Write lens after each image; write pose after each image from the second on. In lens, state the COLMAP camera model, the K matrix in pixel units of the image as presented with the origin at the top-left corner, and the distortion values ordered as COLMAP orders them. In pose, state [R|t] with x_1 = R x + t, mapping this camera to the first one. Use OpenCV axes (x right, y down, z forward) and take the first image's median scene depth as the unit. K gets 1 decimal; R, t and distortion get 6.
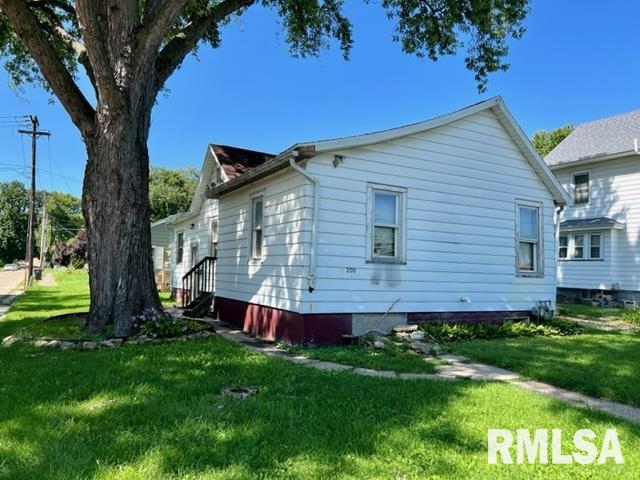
lens RADIAL K [[479.5, 0, 319.7], [0, 479.5, 243.7], [0, 0, 1]] dist [0.069414, -0.076470]
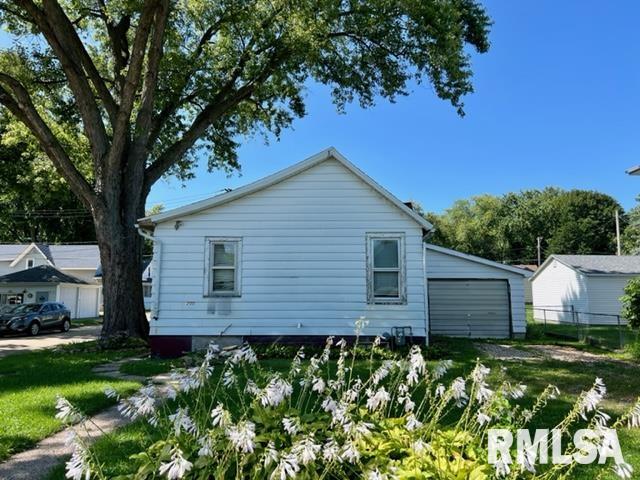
lens RADIAL K [[479.5, 0, 319.7], [0, 479.5, 243.7], [0, 0, 1]] dist [0.069414, -0.076470]
pose [[0.847225, -0.086501, -0.524145, 1.036773], [0.055531, 0.995669, -0.074558, 0.008554], [0.528324, 0.034061, 0.848359, 0.027663]]
